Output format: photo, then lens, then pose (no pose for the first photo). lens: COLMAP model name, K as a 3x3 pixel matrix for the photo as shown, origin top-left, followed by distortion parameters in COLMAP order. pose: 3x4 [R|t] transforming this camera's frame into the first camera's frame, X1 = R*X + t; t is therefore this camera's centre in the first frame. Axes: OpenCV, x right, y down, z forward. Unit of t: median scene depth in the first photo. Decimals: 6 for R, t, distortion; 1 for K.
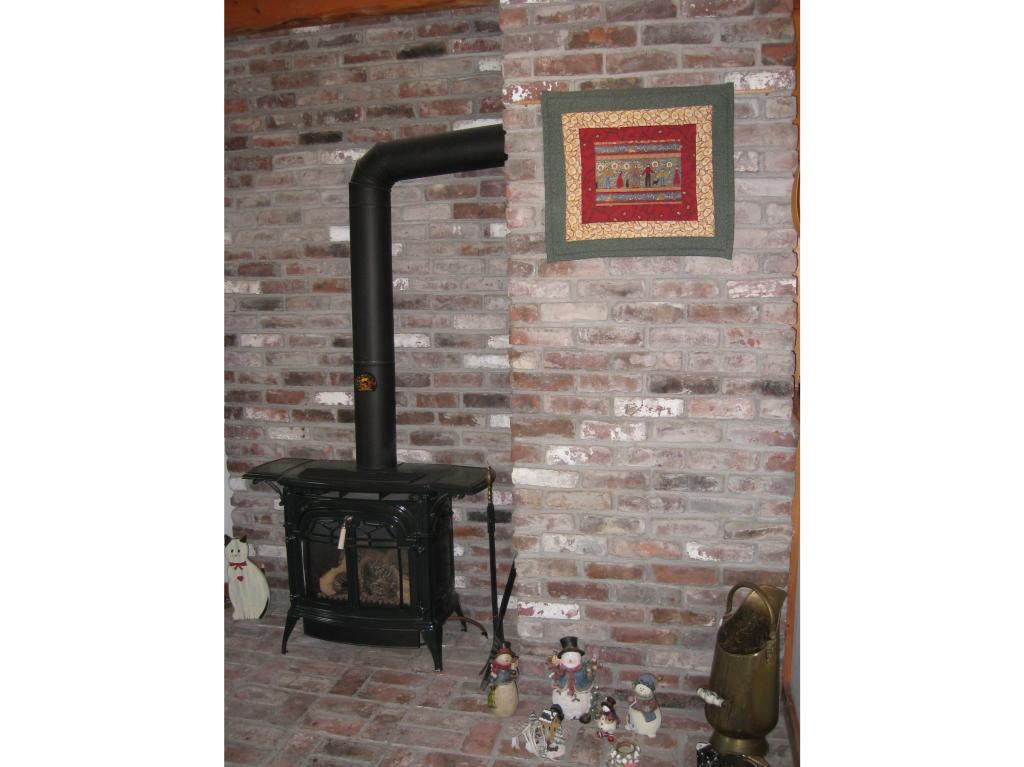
lens RADIAL K [[819.8, 0, 513.2], [0, 819.8, 383.8], [0, 0, 1]] dist [-0.148373, 0.017694]
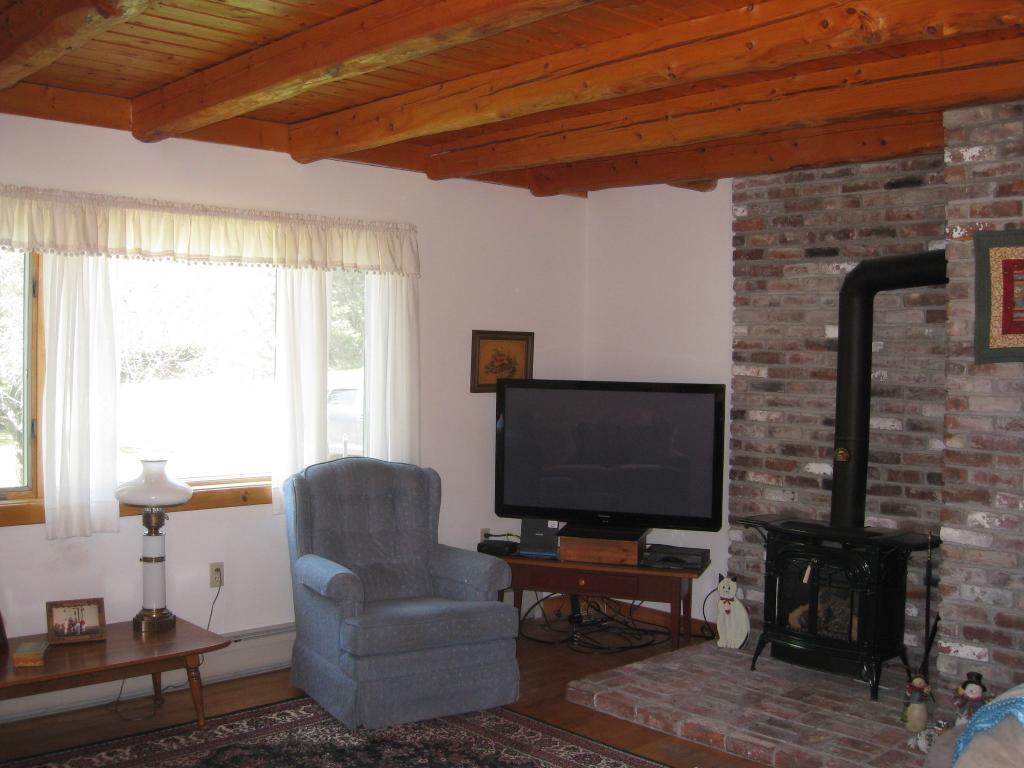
lens RADIAL K [[1086.7, 0, 513.6], [0, 1086.7, 378.8], [0, 0, 1]] dist [-0.152967, 0.000000]
pose [[0.837340, 0.044110, -0.544901, 0.272456], [-0.104323, 0.991316, -0.080064, 0.065144], [0.536637, 0.123886, 0.834670, -0.607150]]
